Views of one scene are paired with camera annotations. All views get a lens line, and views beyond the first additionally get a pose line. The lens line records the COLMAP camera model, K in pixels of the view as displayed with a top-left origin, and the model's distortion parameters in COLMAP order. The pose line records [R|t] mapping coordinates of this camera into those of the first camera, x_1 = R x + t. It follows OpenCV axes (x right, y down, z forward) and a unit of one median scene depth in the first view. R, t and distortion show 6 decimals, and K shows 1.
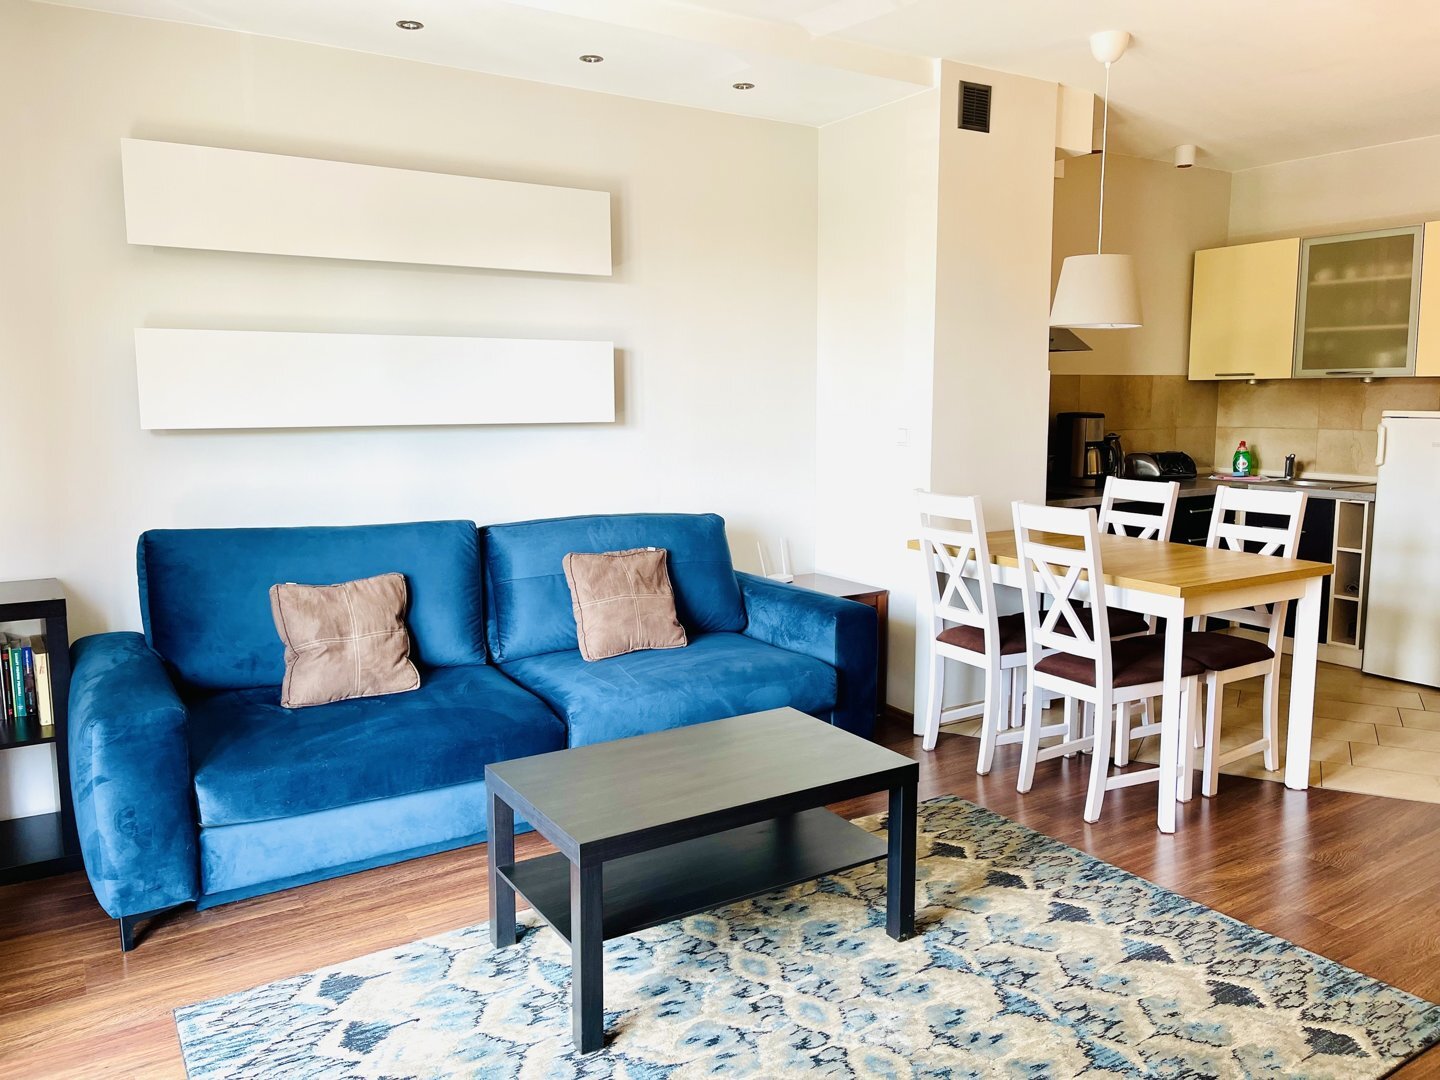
lens RADIAL K [[1093.0, 0, 718.8], [0, 1093.0, 528.9], [0, 0, 1]] dist [0.067542, -0.089830]
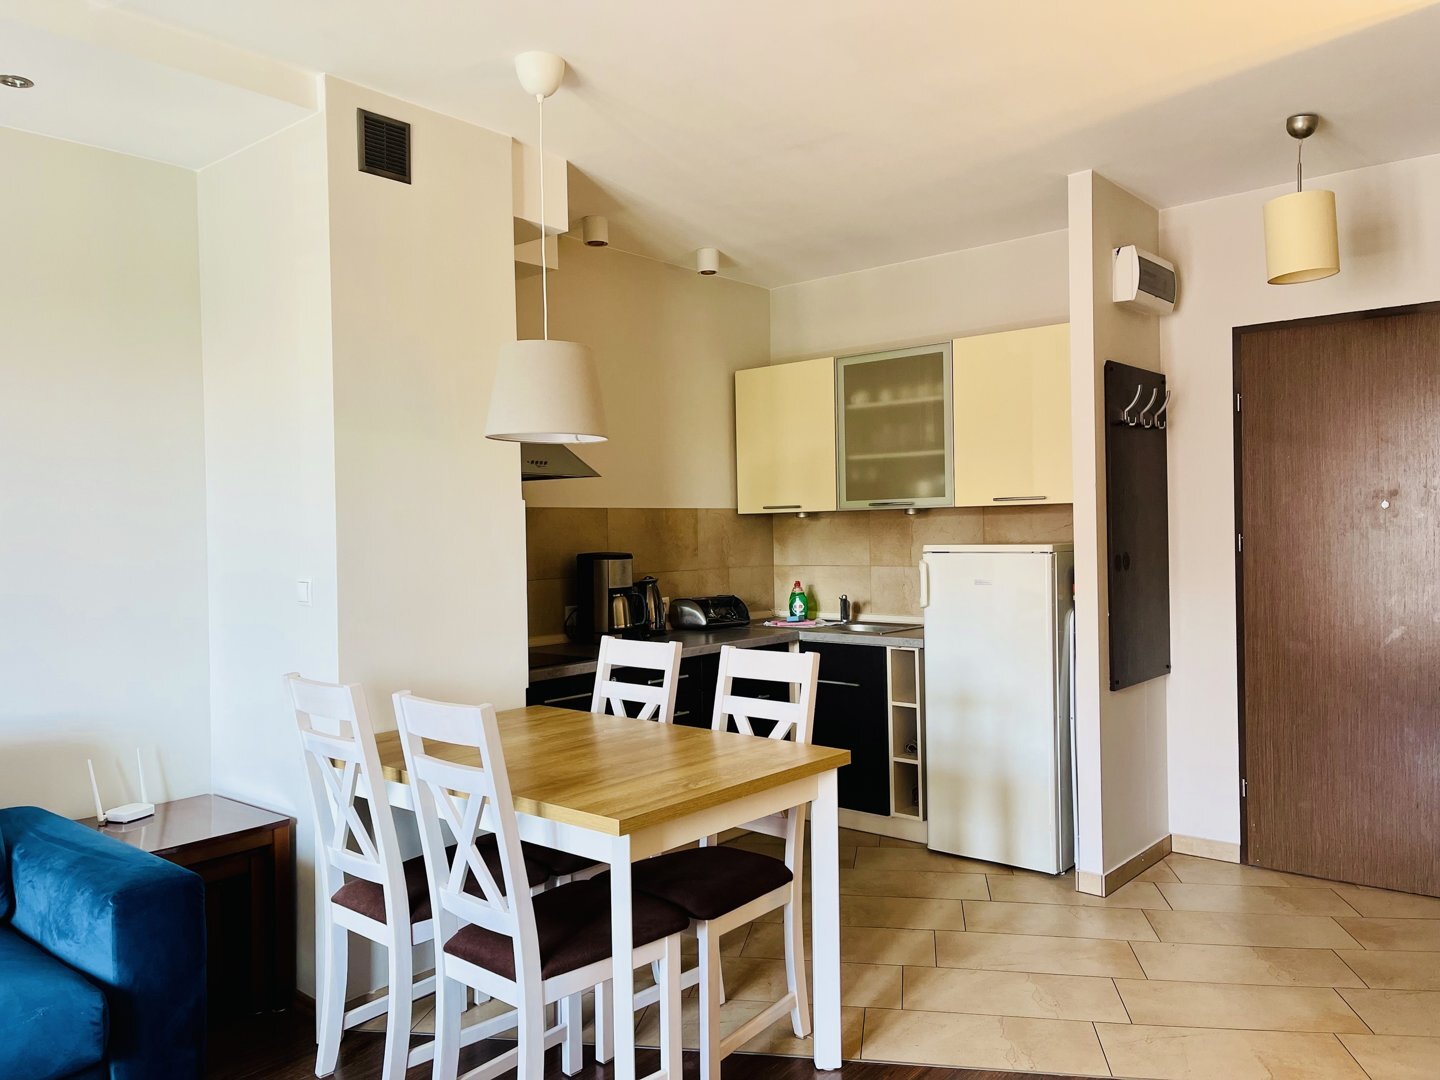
lens RADIAL K [[1093.0, 0, 718.8], [0, 1093.0, 528.9], [0, 0, 1]] dist [0.067542, -0.089830]
pose [[0.952730, -0.013218, 0.303531, 0.173738], [0.051542, 0.991603, -0.118601, -0.023569], [-0.299414, 0.128639, 0.945412, 0.213401]]
